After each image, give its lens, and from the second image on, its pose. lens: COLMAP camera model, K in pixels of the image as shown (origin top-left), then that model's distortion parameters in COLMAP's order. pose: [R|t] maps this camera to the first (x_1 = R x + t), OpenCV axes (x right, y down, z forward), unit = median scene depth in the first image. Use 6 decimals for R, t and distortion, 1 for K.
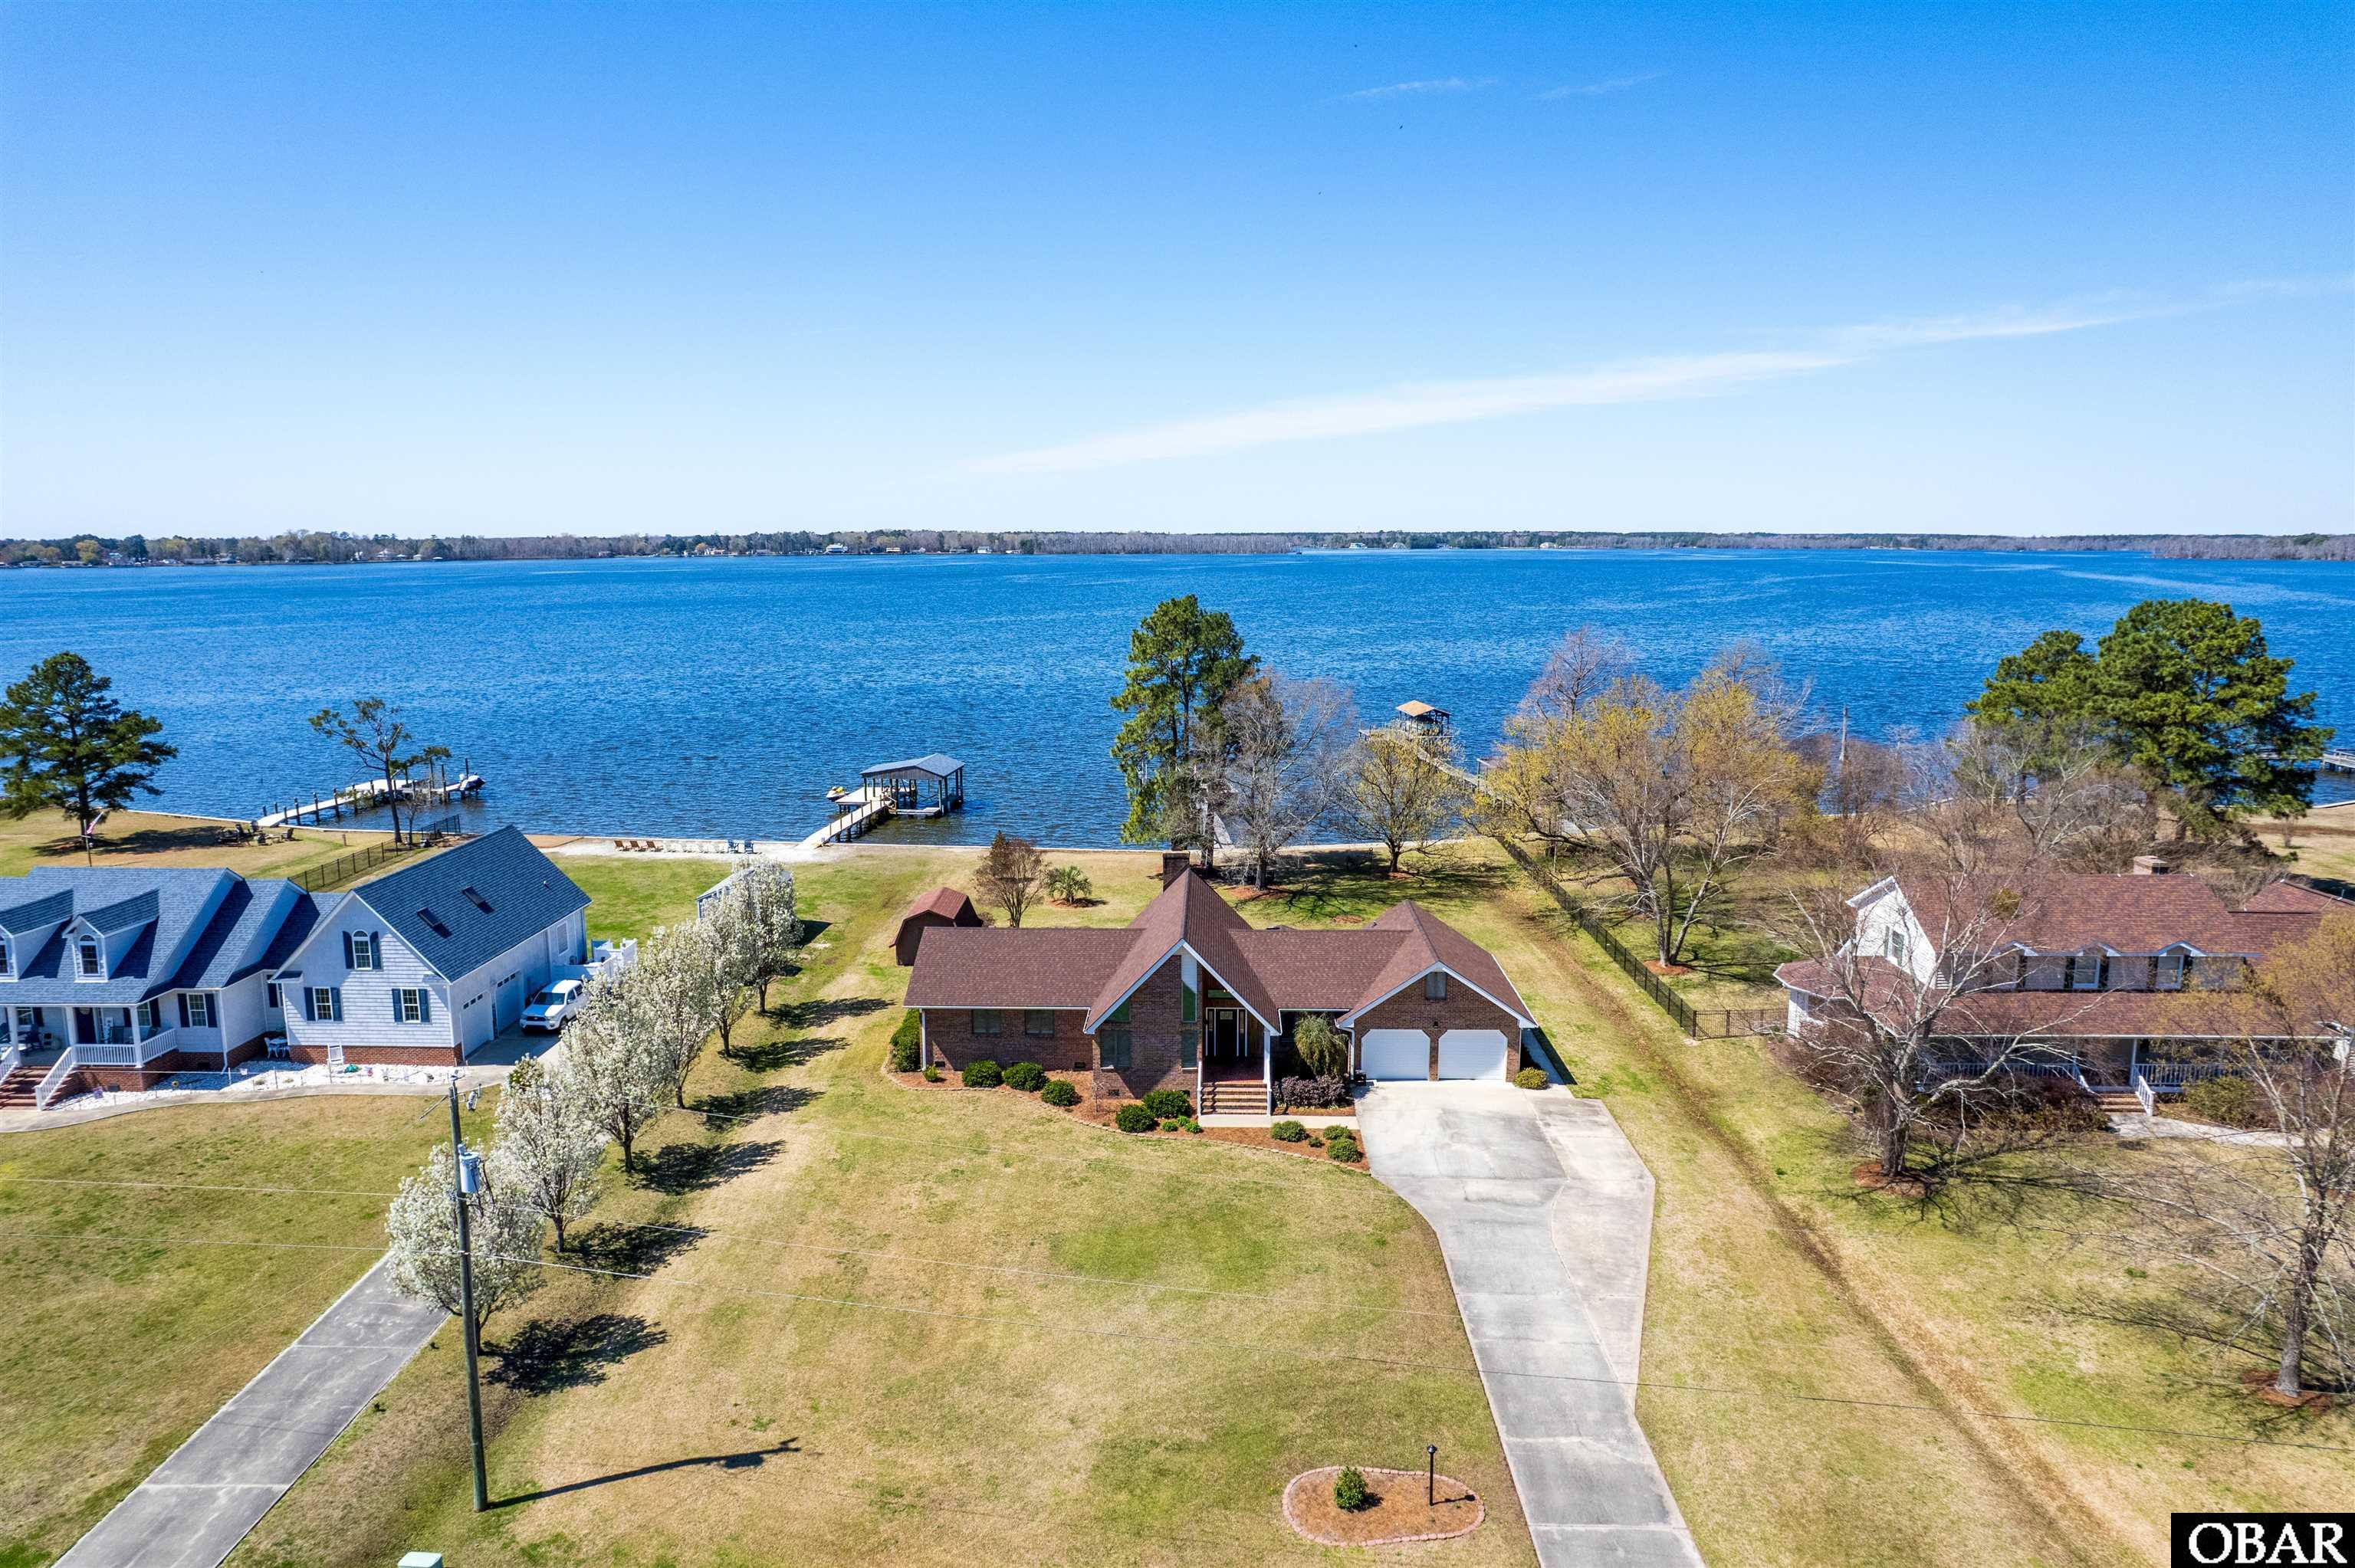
lens RADIAL K [[1512.8, 0, 1177.5], [0, 1512.8, 784.0], [0, 0, 1]] dist [-0.064760, 0.062472]
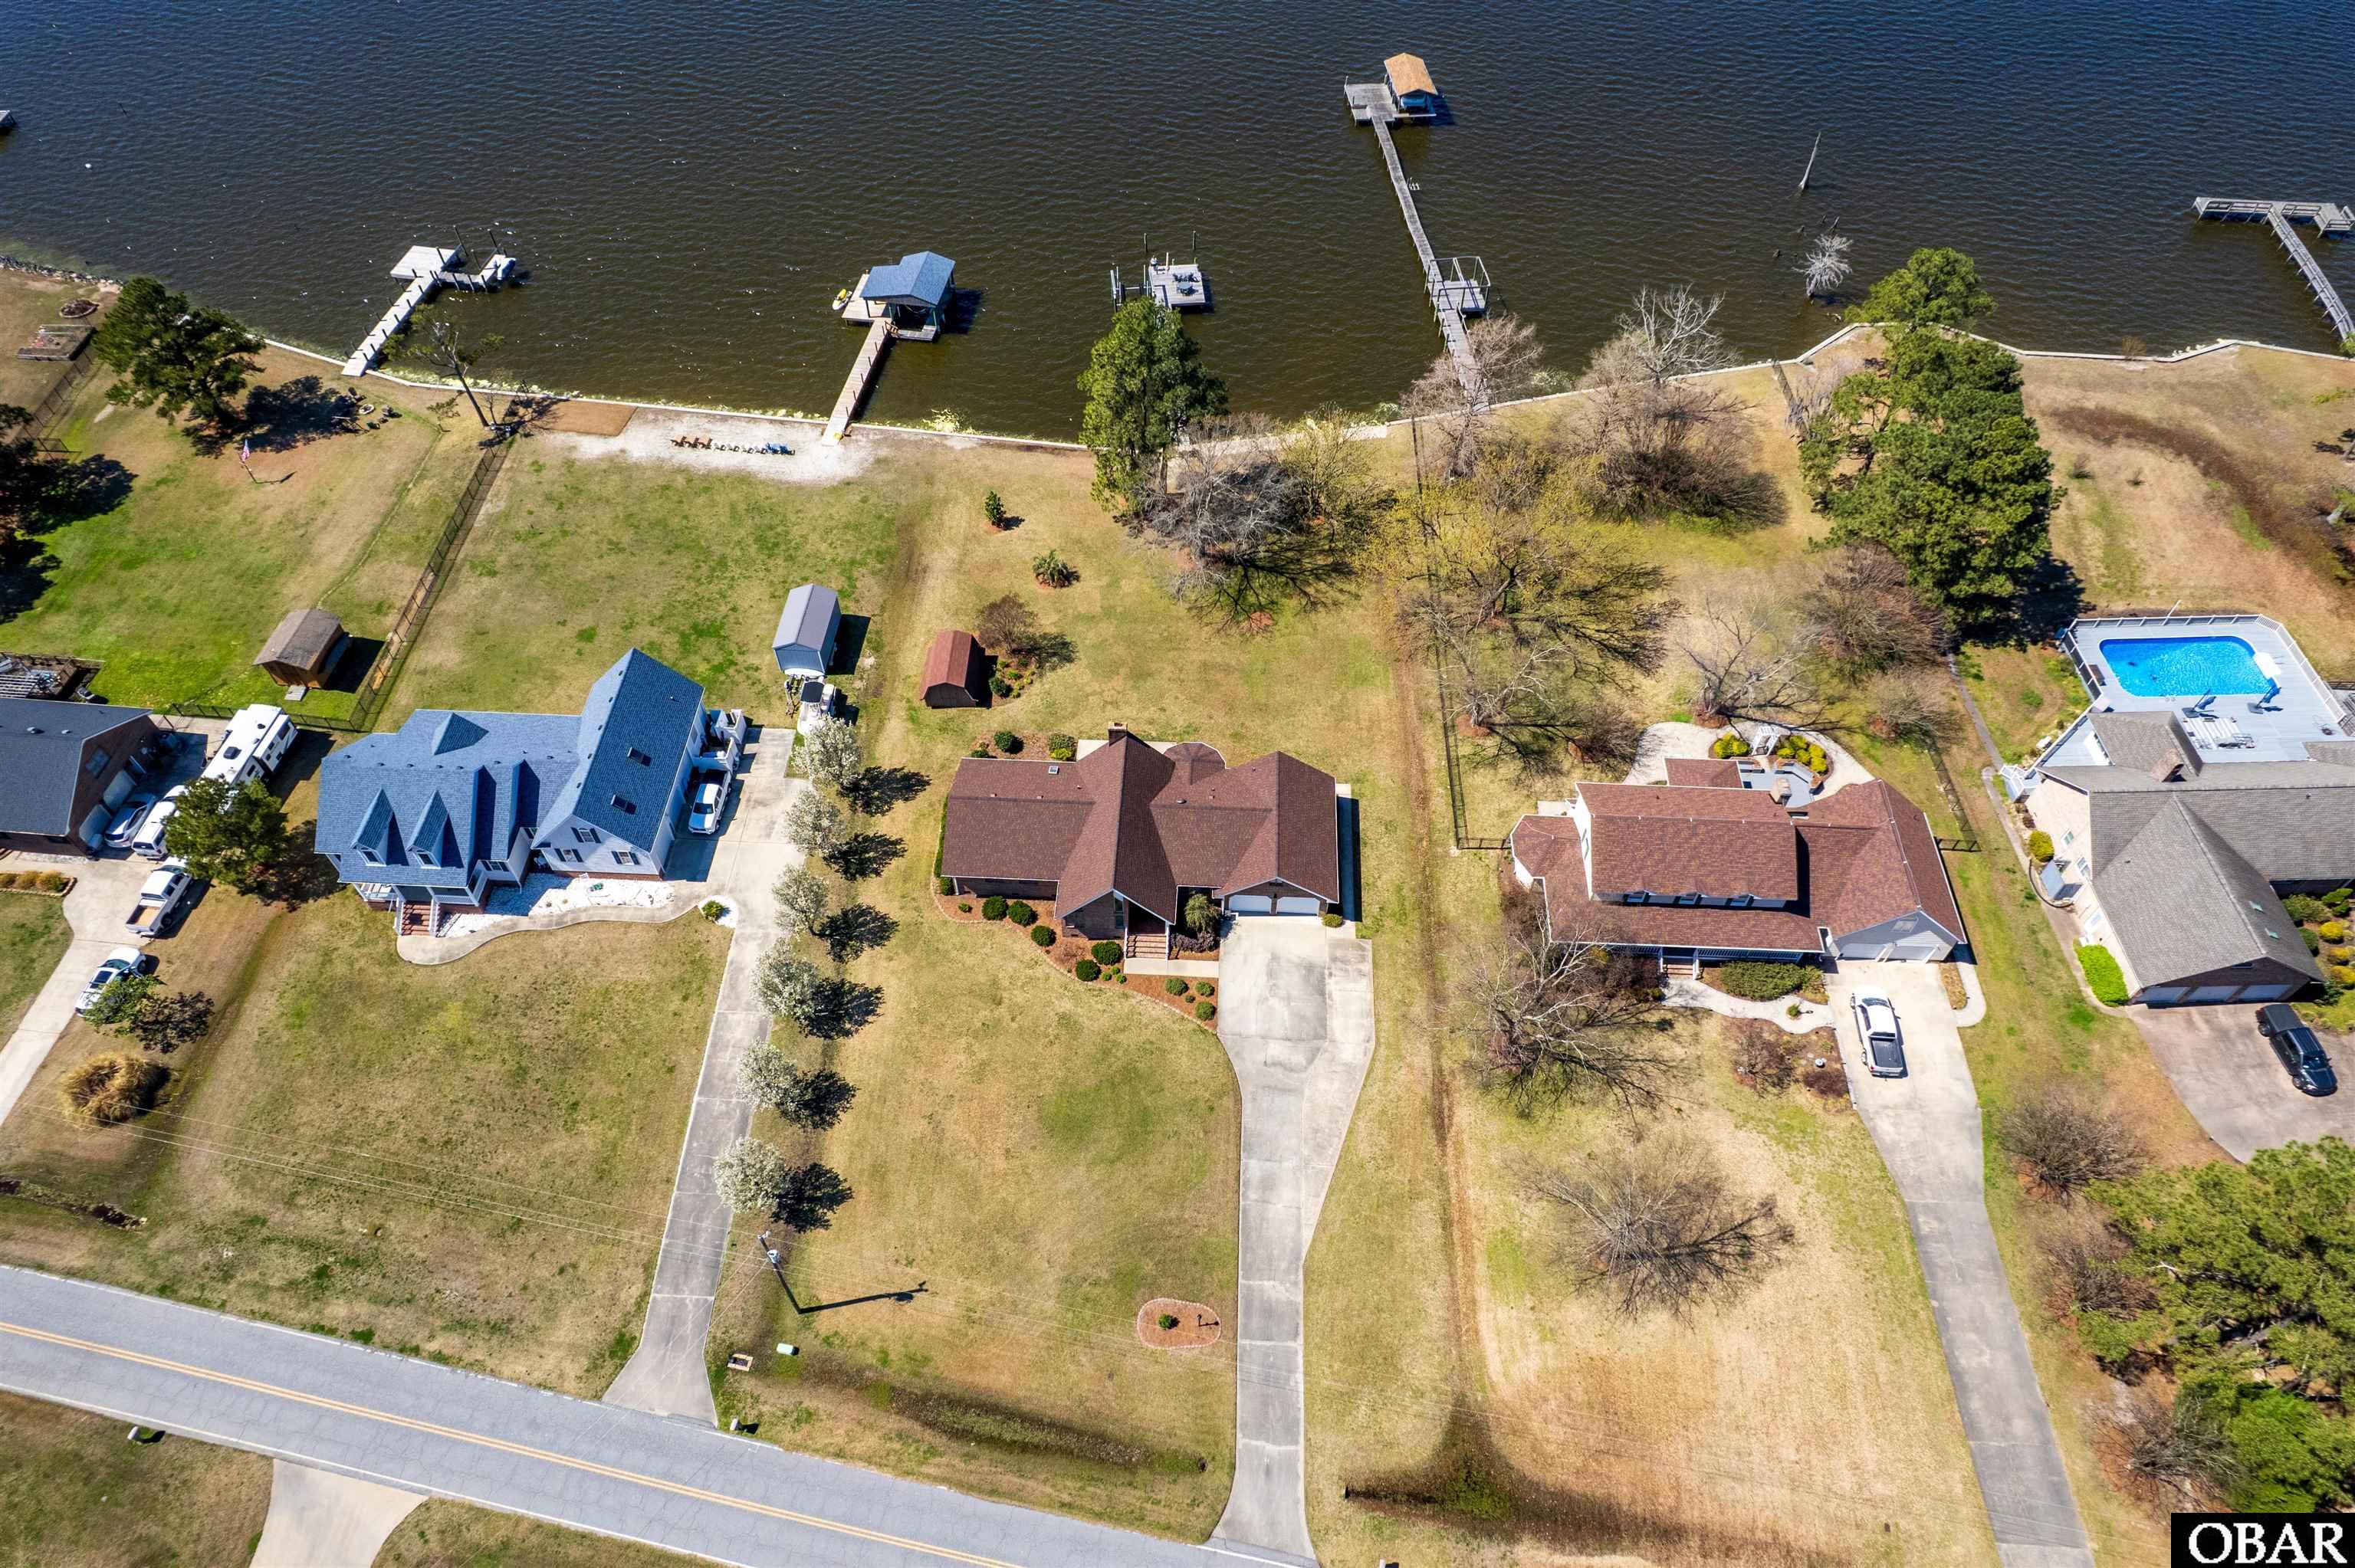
lens RADIAL K [[1523.0, 0, 1177.5], [0, 1523.0, 784.0], [0, 0, 1]] dist [-0.060679, 0.072959]
pose [[0.999756, 0.018881, -0.011430, 0.086339], [-0.006188, 0.736904, 0.675969, -1.046789], [0.021186, -0.675734, 0.736841, -0.111659]]
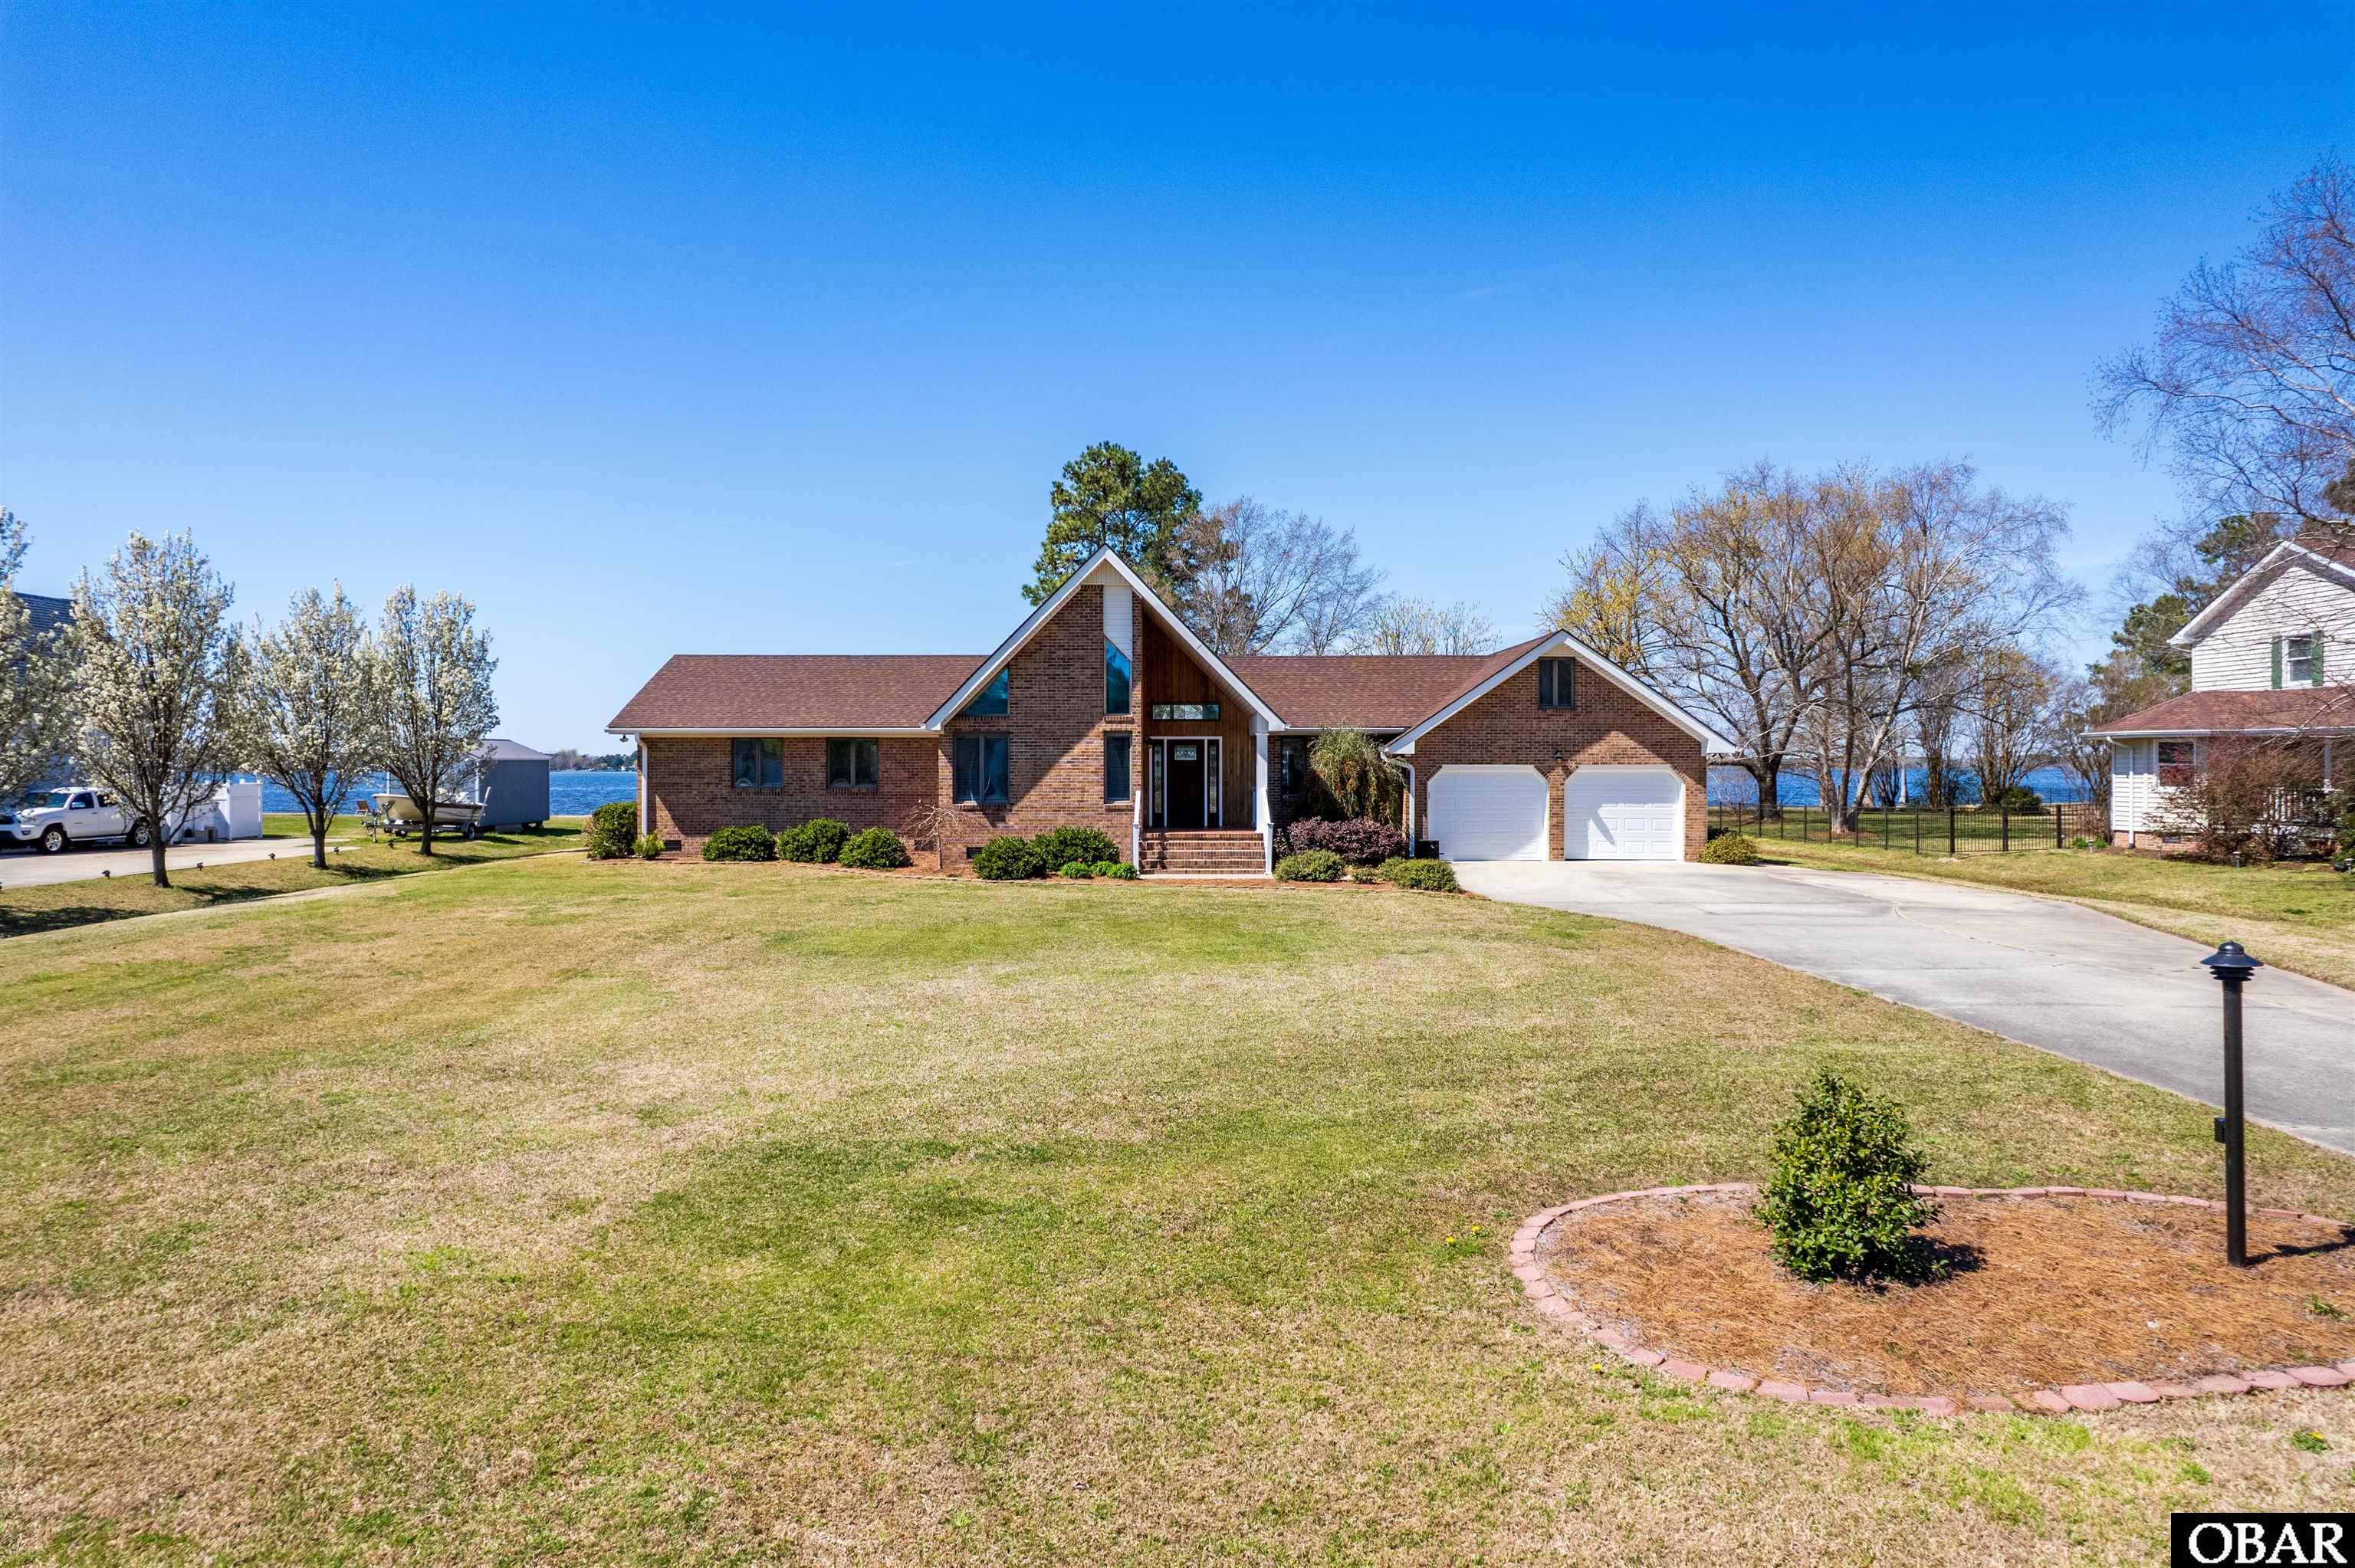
lens RADIAL K [[1512.8, 0, 1177.5], [0, 1512.8, 784.0], [0, 0, 1]] dist [-0.064760, 0.062472]
pose [[0.999355, 0.000542, 0.035918, 0.009679], [0.004981, 0.988137, -0.153493, 0.264143], [-0.035575, 0.153573, 0.987497, 0.467207]]
